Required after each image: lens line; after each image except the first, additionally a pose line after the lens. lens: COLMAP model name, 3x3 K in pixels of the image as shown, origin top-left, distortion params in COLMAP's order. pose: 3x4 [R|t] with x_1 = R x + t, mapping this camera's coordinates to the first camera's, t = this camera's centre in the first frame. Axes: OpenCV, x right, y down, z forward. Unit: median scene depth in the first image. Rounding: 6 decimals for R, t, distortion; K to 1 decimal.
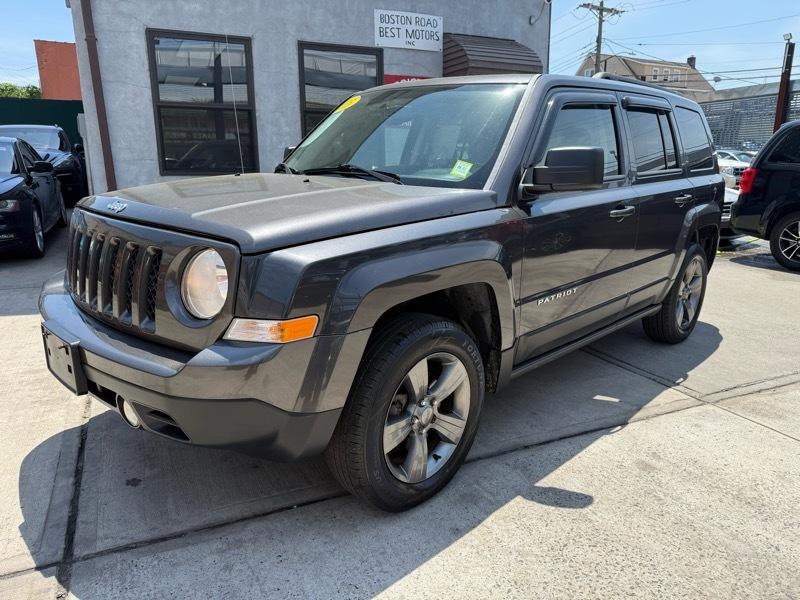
lens RADIAL K [[564.5, 0, 399.8], [0, 564.5, 301.7], [0, 0, 1]] dist [0.002967, -0.006629]
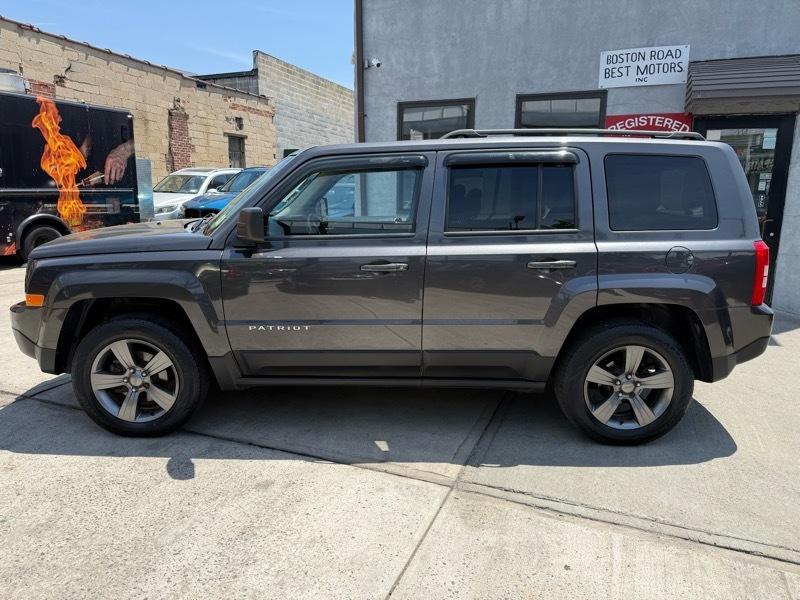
lens RADIAL K [[556.3, 0, 398.4], [0, 556.3, 301.2], [0, 0, 1]] dist [0.022897, -0.027465]
pose [[0.686279, 0.145678, -0.712600, 0.771749], [-0.182513, 0.982881, 0.025160, -0.086385], [0.704066, 0.112792, 0.701119, 0.198547]]
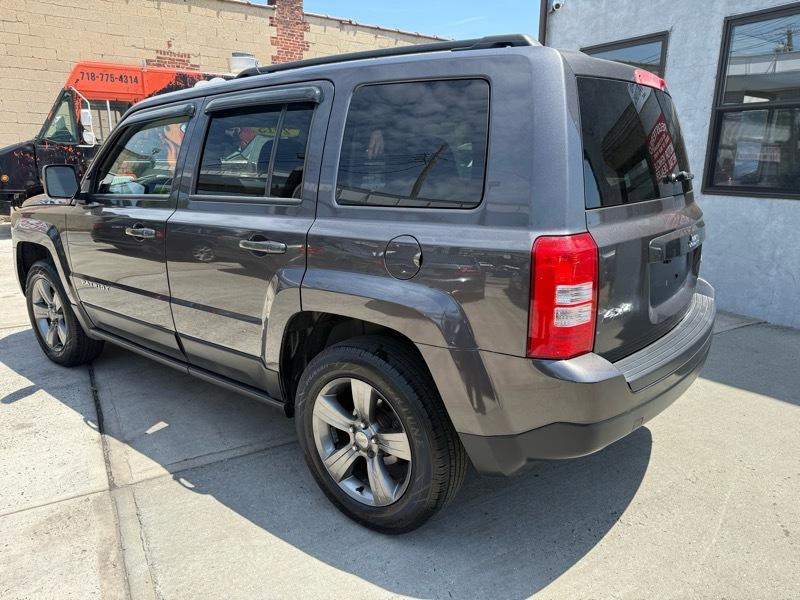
lens RADIAL K [[564.4, 0, 400.0], [0, 564.4, 300.0], [0, 0, 1]] dist [0.001800, -0.004832]
pose [[0.105391, 0.233476, -0.966634, 0.922539], [-0.249389, 0.947189, 0.201589, -0.235946], [0.962652, 0.219822, 0.158051, 0.861318]]
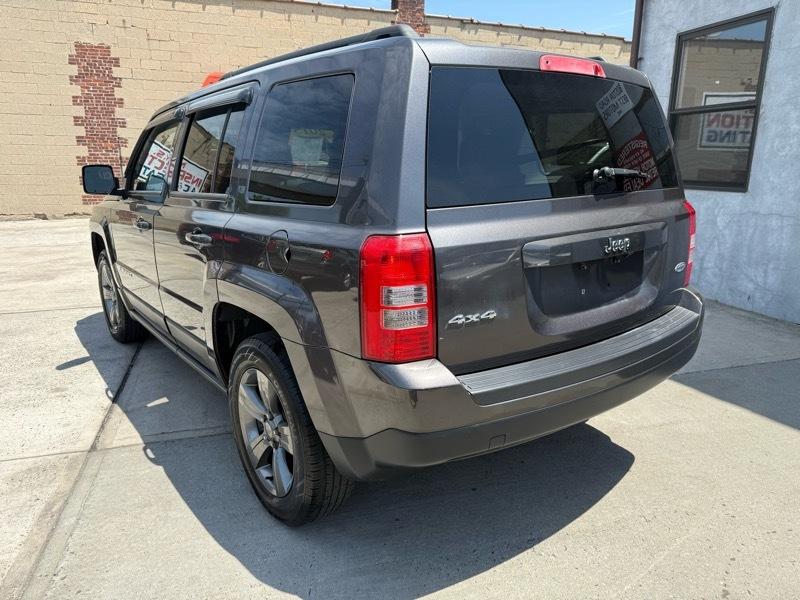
lens RADIAL K [[564.5, 0, 399.8], [0, 564.5, 301.7], [0, 0, 1]] dist [0.002967, -0.006629]
pose [[-0.144673, 0.234305, -0.961338, 0.914592], [-0.241996, 0.933677, 0.263981, -0.282054], [0.959431, 0.270831, -0.078377, 1.054466]]
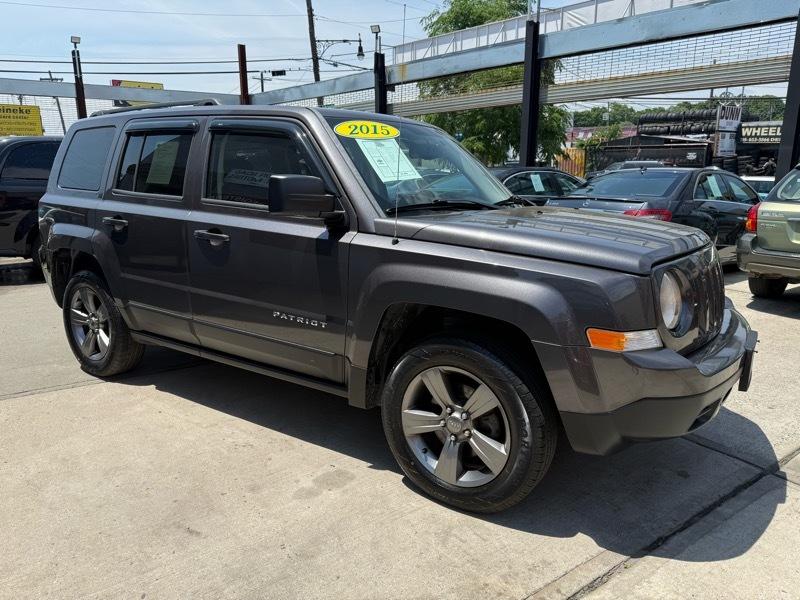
lens RADIAL K [[562.3, 0, 392.8], [0, 562.3, 302.4], [0, 0, 1]] dist [0.034692, -0.049410]
pose [[-0.174875, -0.224223, 0.958719, -0.730099], [0.229783, 0.937541, 0.261183, -0.234179], [-0.957402, 0.265972, -0.112430, 0.837512]]
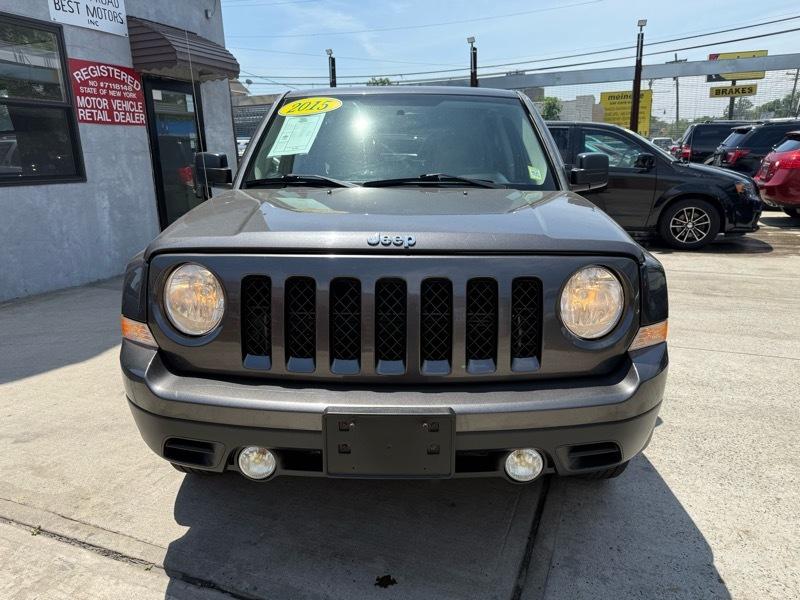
lens RADIAL K [[564.5, 0, 399.8], [0, 564.5, 301.7], [0, 0, 1]] dist [0.002967, -0.006629]
pose [[0.727028, -0.186859, 0.660692, -0.474696], [0.182738, 0.980209, 0.076140, -0.064698], [-0.661844, 0.065377, 0.746785, 0.190884]]
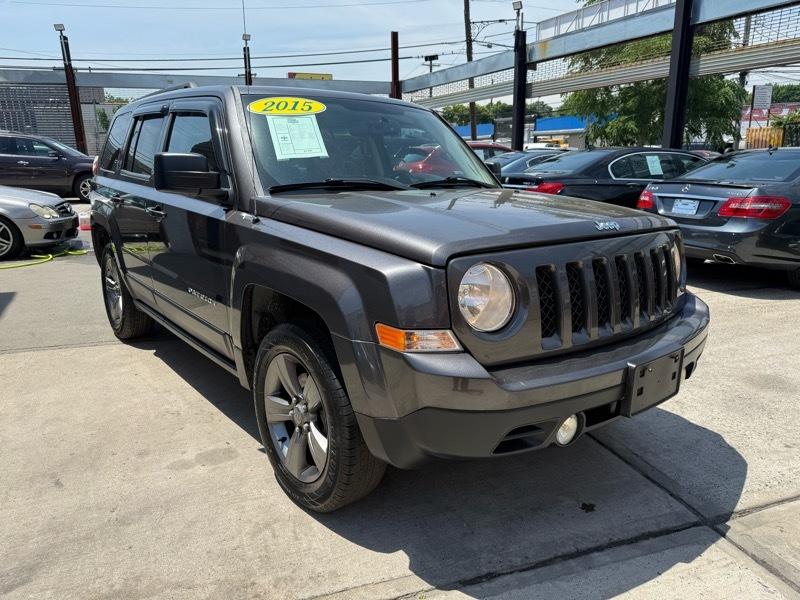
lens RADIAL K [[564.5, 0, 399.8], [0, 564.5, 301.7], [0, 0, 1]] dist [0.002967, -0.006629]
pose [[0.109867, -0.248897, 0.962278, -0.707598], [0.238983, 0.946353, 0.217492, -0.159062], [-0.964788, 0.206073, 0.163455, 0.563928]]
